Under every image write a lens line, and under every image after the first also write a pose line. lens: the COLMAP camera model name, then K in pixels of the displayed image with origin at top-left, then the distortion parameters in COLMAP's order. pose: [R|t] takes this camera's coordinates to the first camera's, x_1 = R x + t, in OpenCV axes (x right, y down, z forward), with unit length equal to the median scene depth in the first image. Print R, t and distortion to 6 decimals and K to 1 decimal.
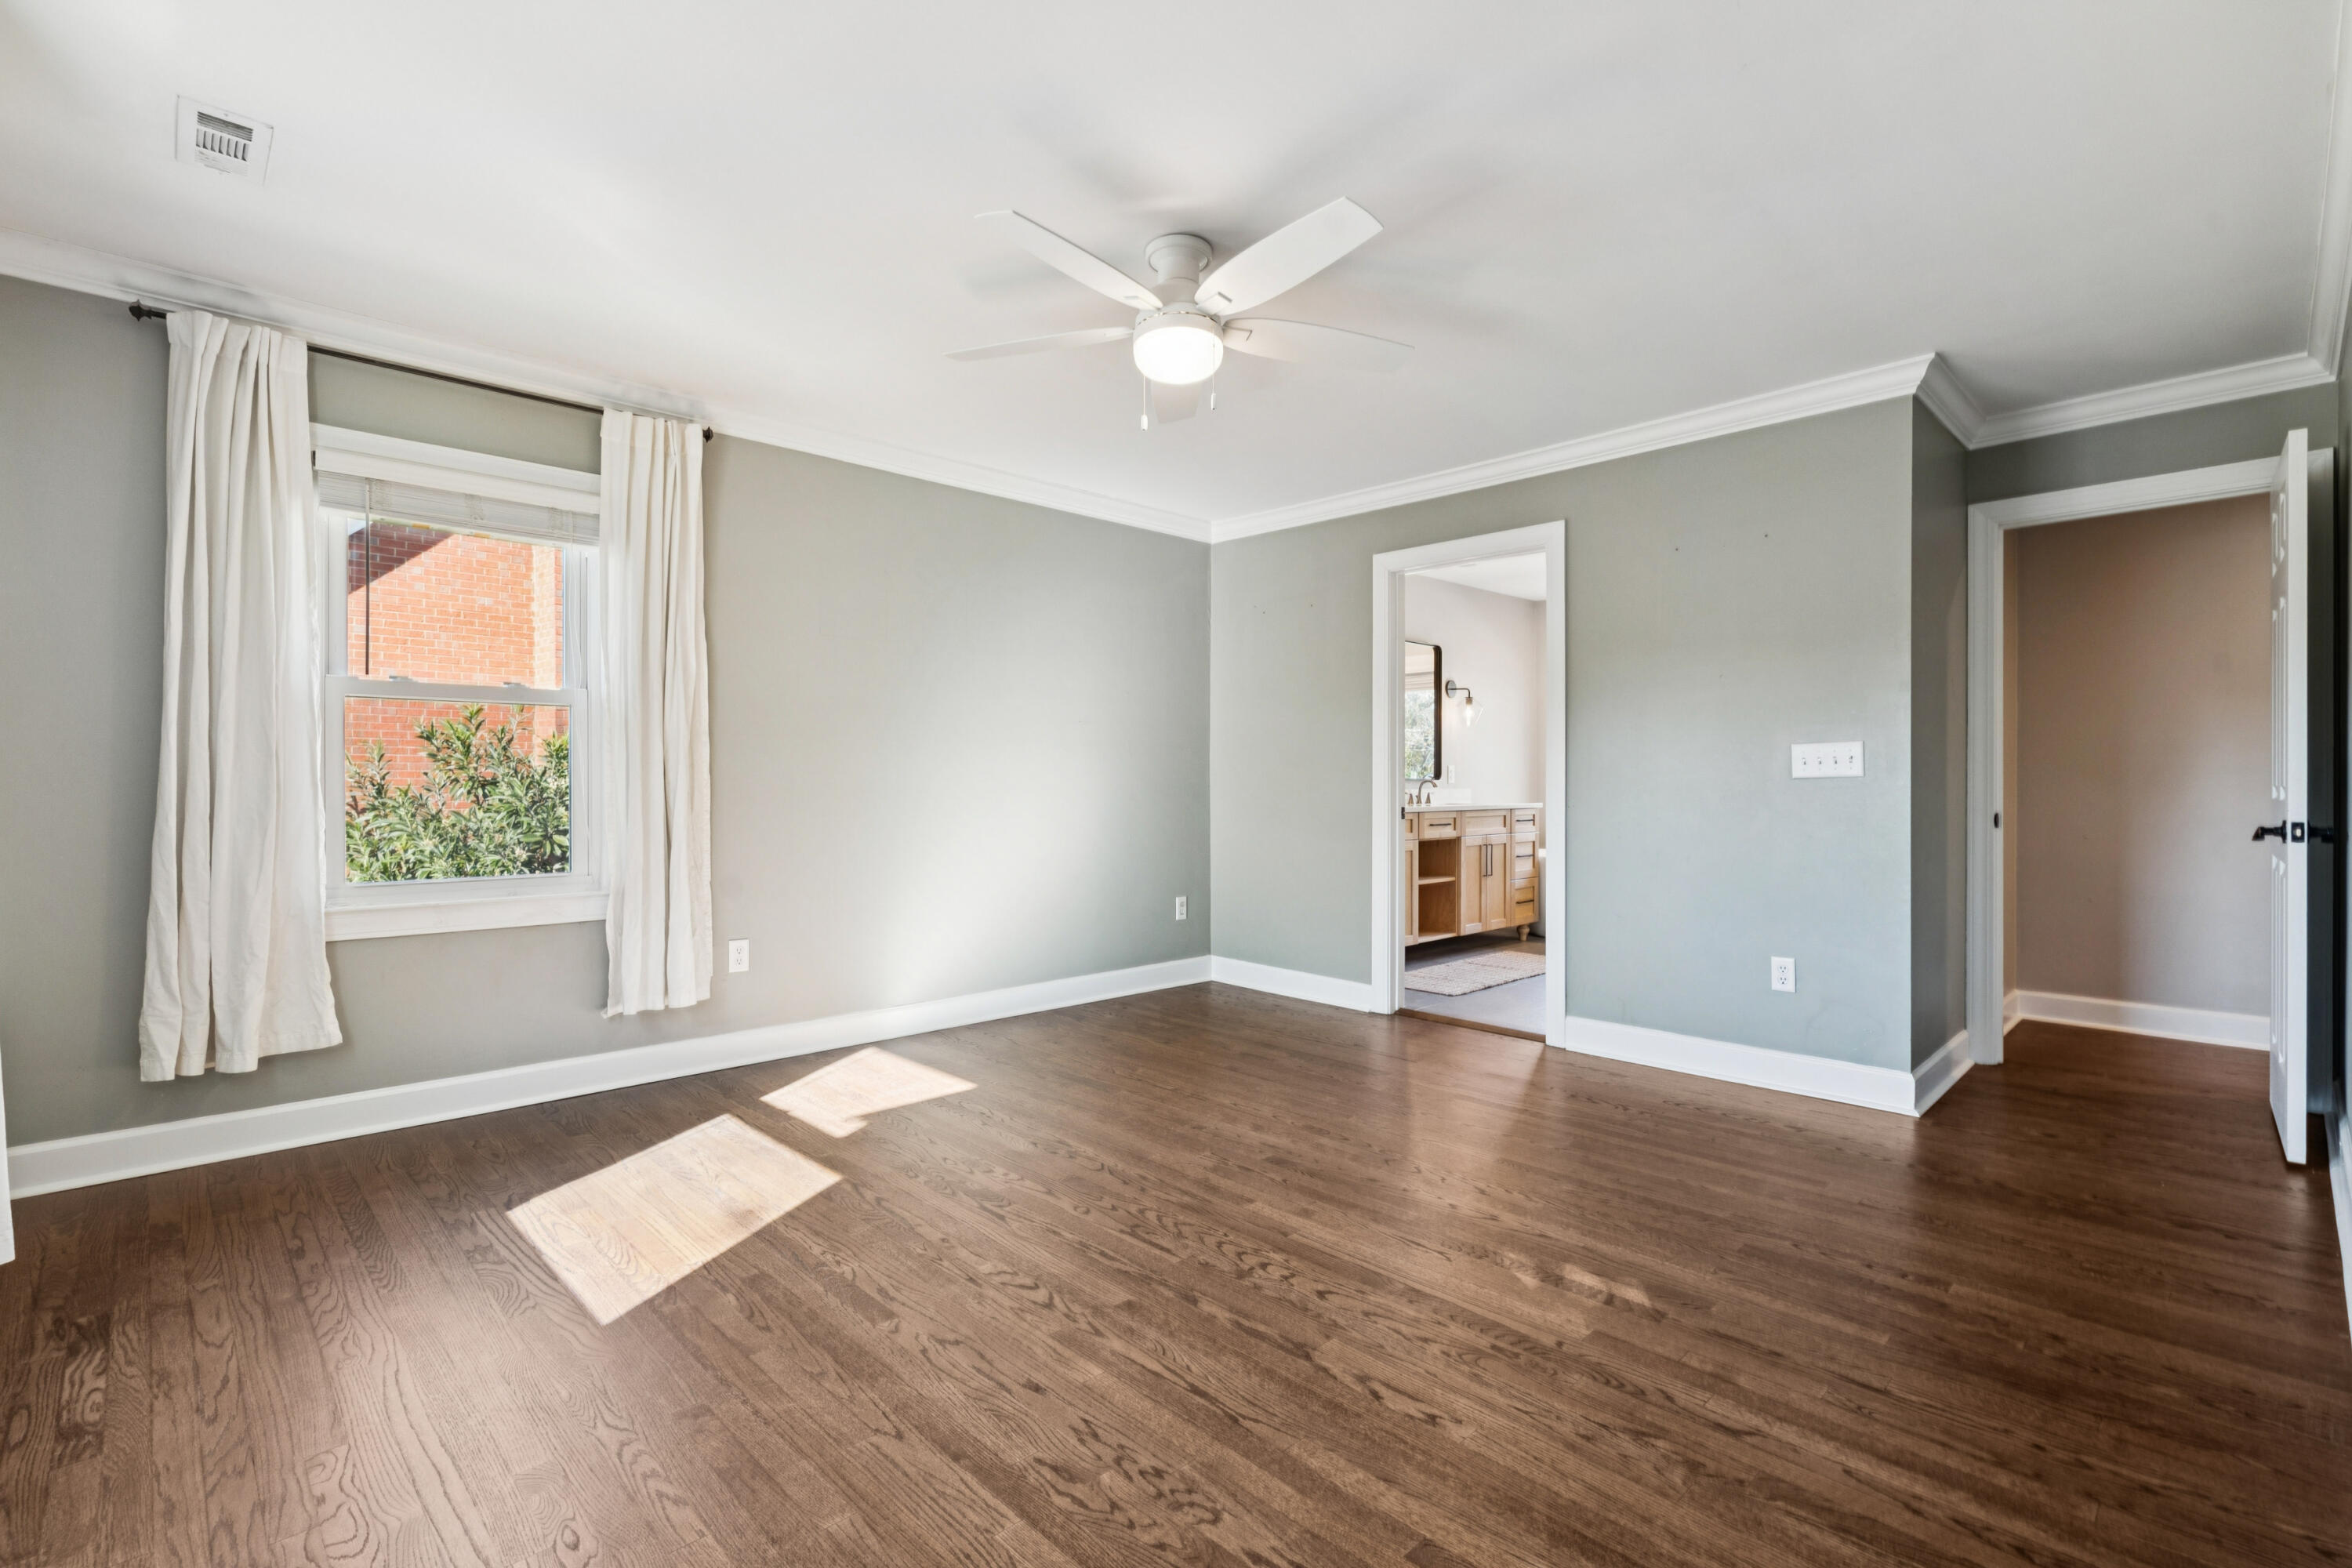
lens RADIAL K [[1063.6, 0, 1157.3], [0, 1063.6, 781.8], [0, 0, 1]] dist [-0.004506, 0.001898]
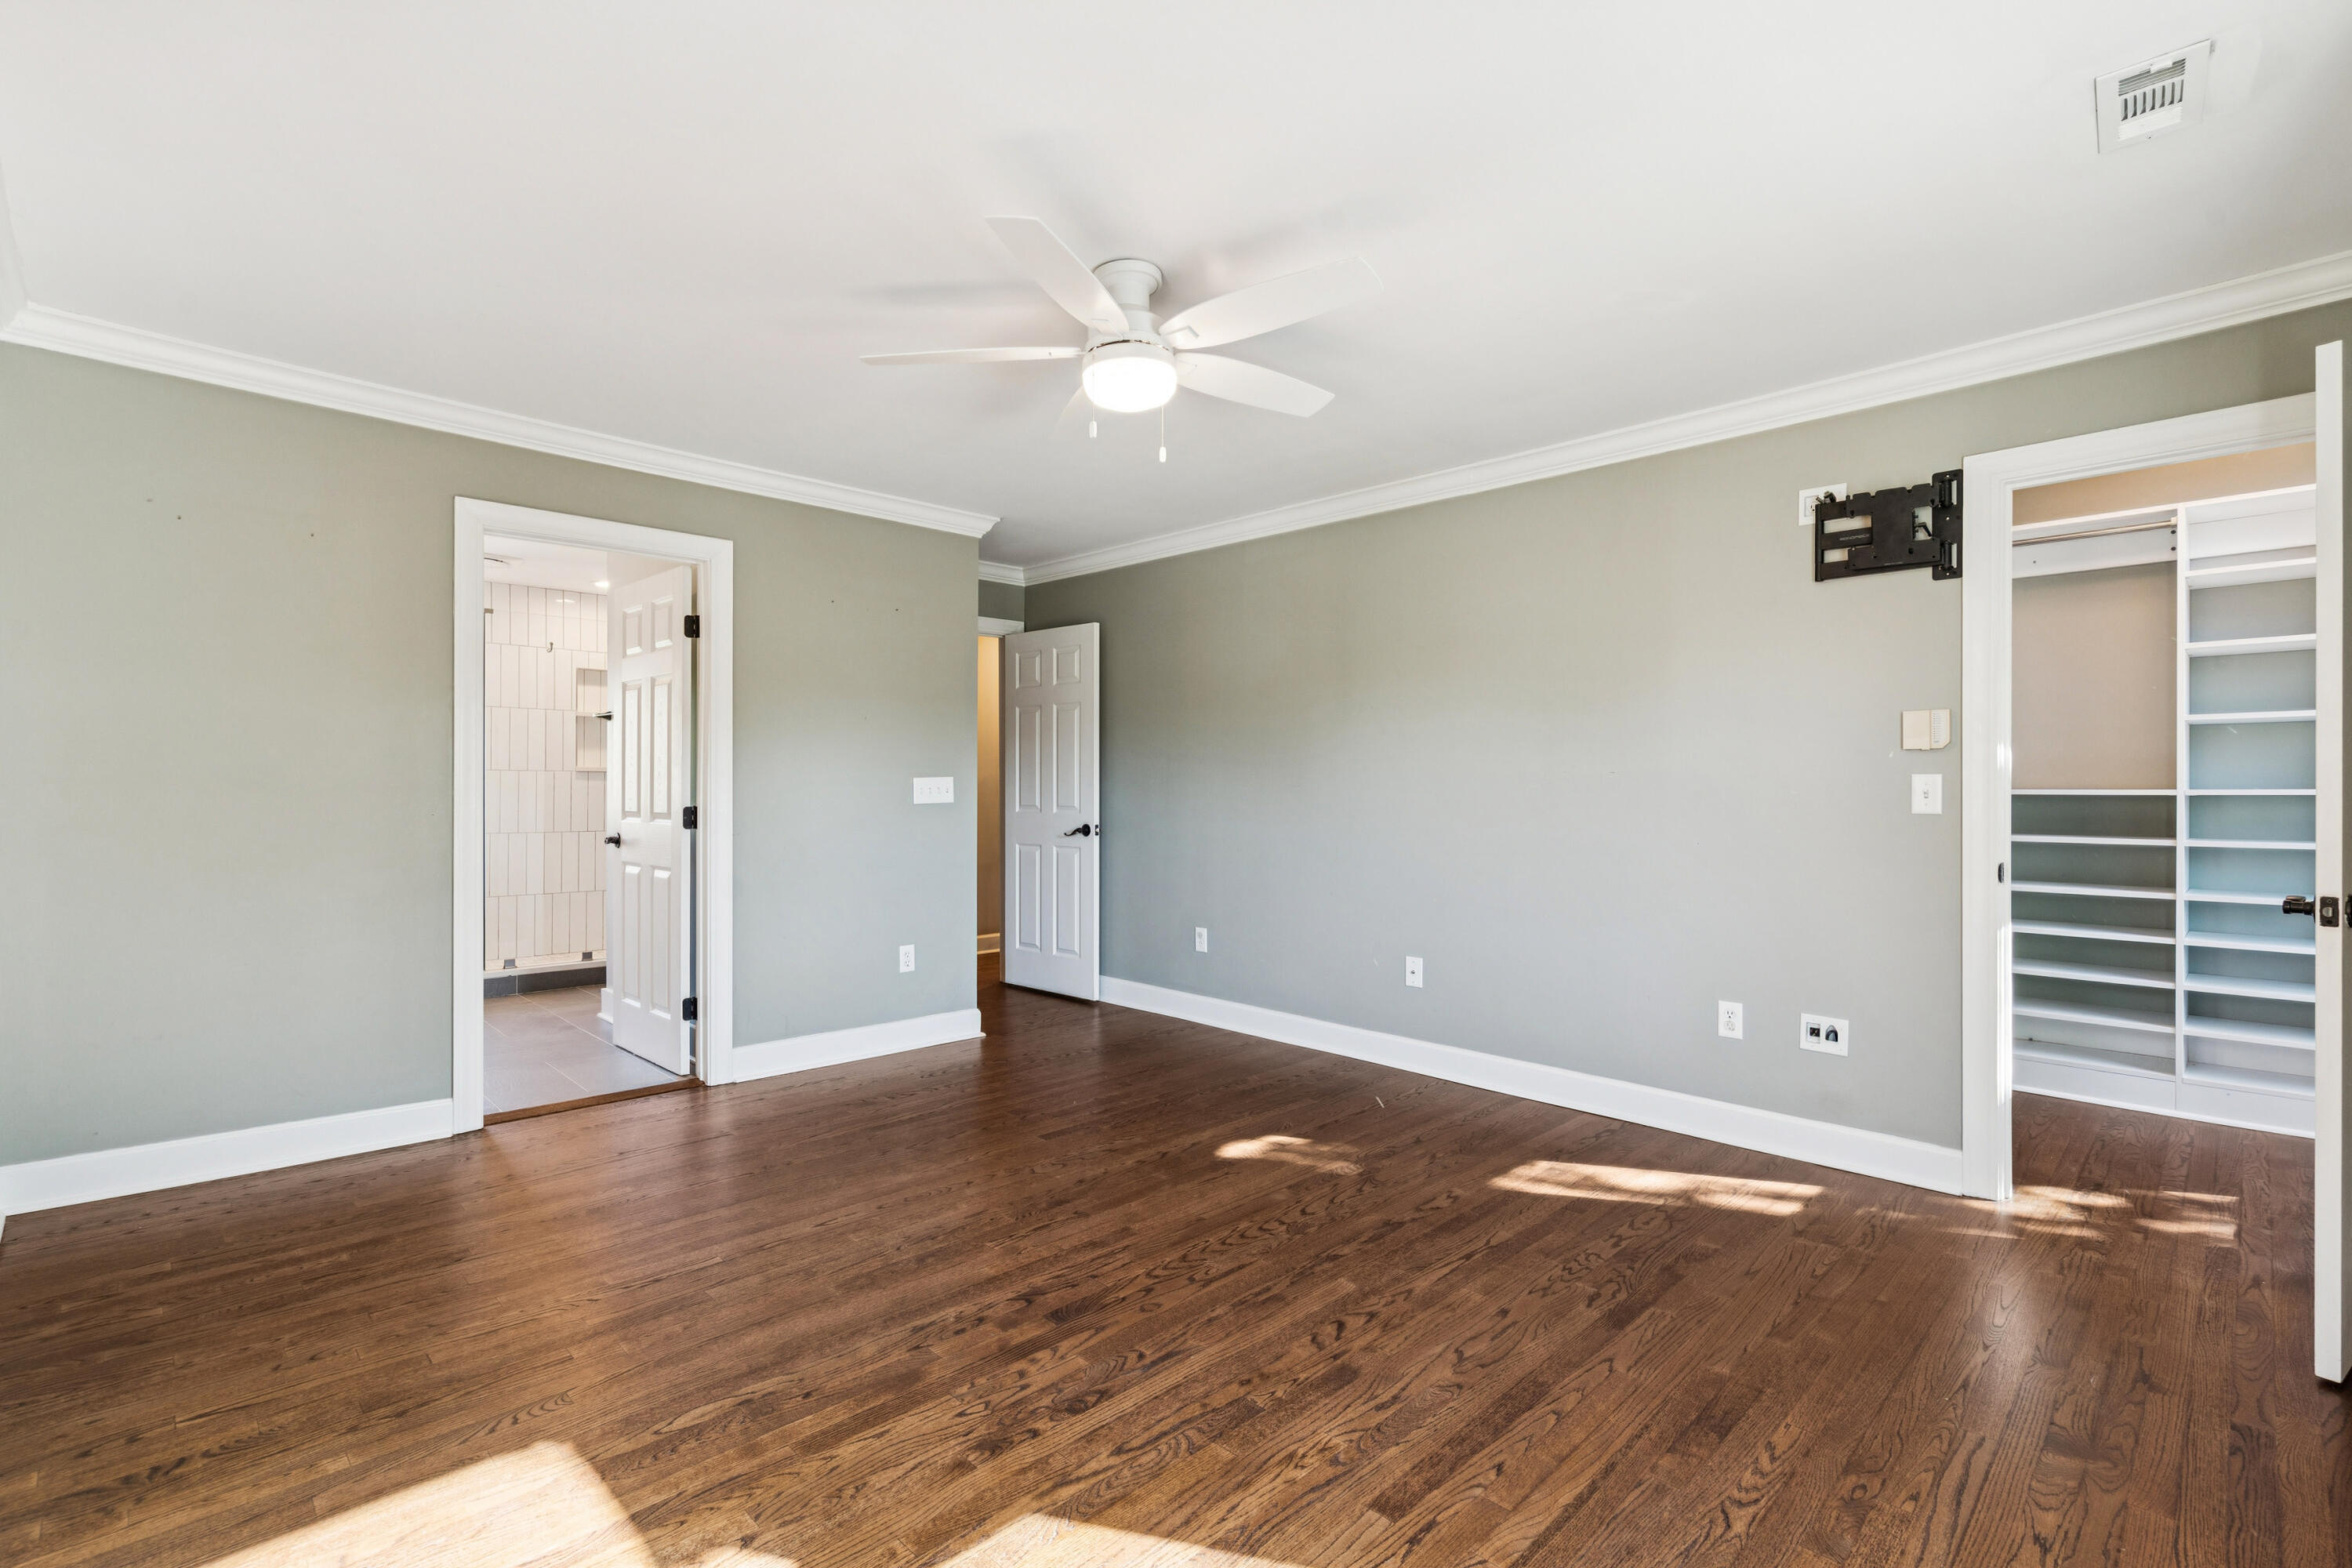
lens RADIAL K [[1063.6, 0, 1154.3], [0, 1063.6, 785.9], [0, 0, 1]] dist [-0.004506, 0.001898]
pose [[-0.007596, 0.000169, 0.999971, -1.006101], [-0.004077, 0.999992, -0.000200, -0.038552], [-0.999963, -0.004078, -0.007595, 1.046076]]
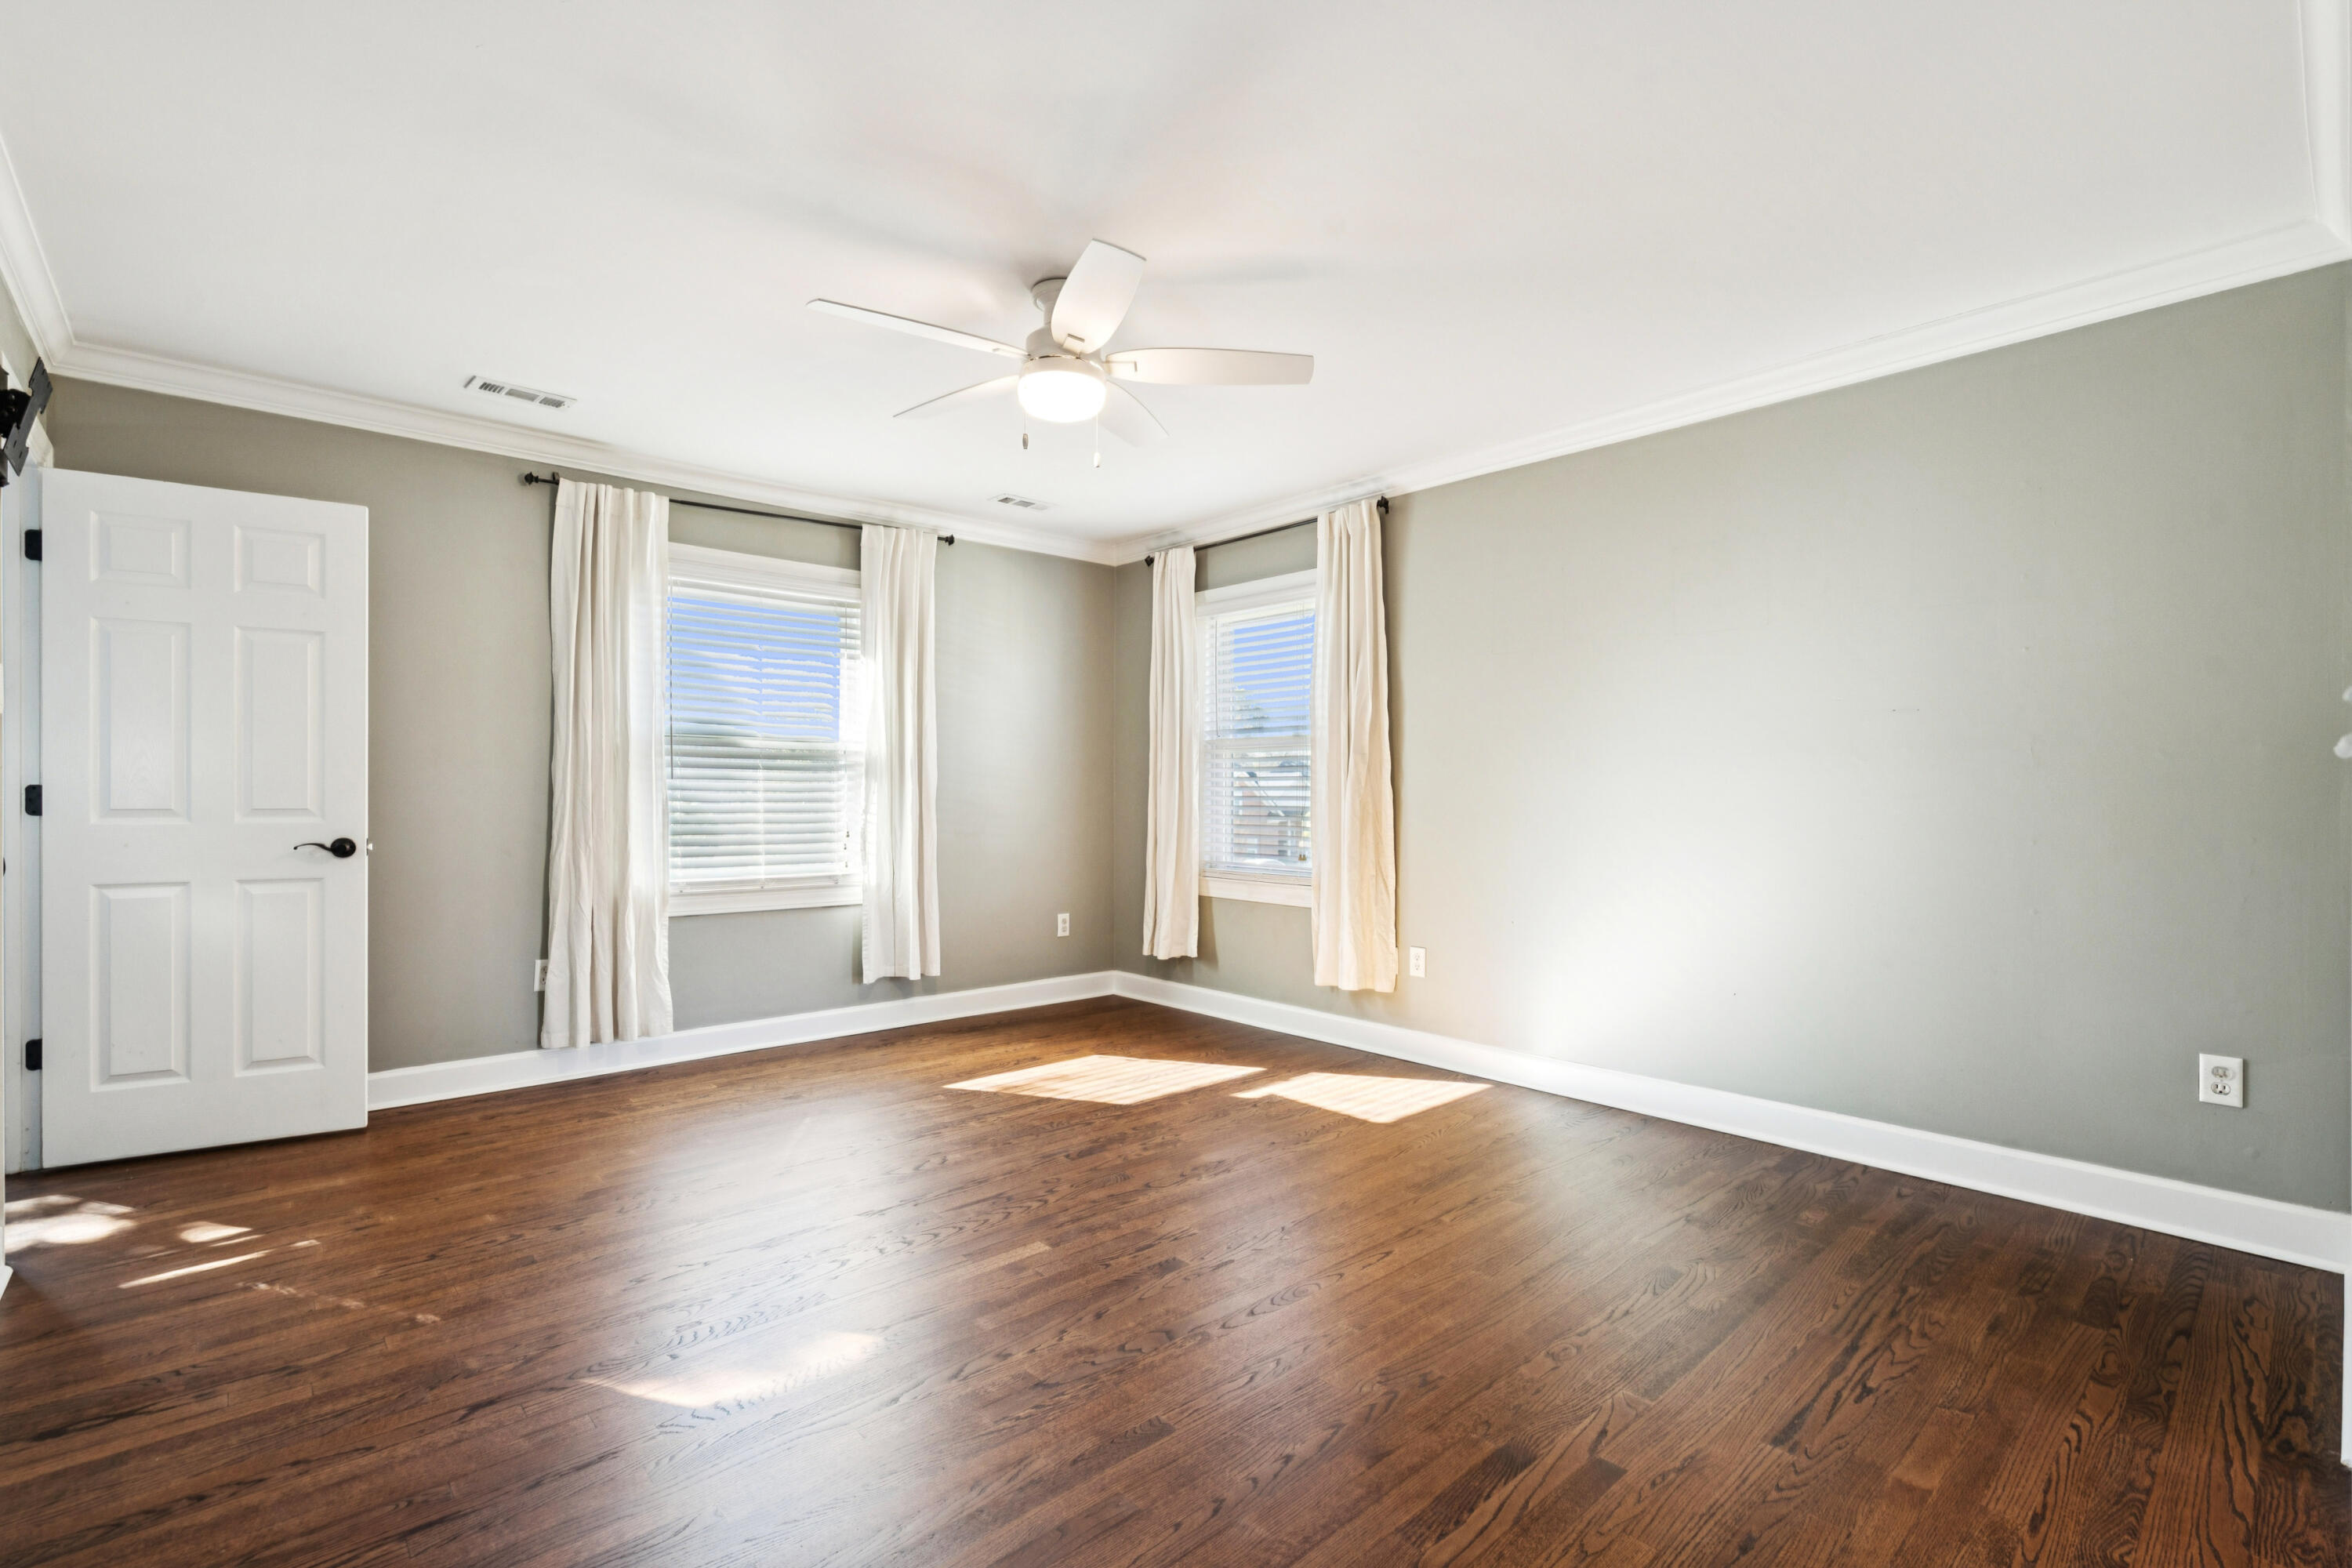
lens RADIAL K [[1063.6, 0, 1156.1], [0, 1063.6, 792.9], [0, 0, 1]] dist [-0.004506, 0.001898]
pose [[-0.039659, -0.002799, -0.999209, 1.111741], [0.000168, 0.999996, -0.002807, -0.012228], [0.999213, -0.000279, -0.039658, 1.203796]]
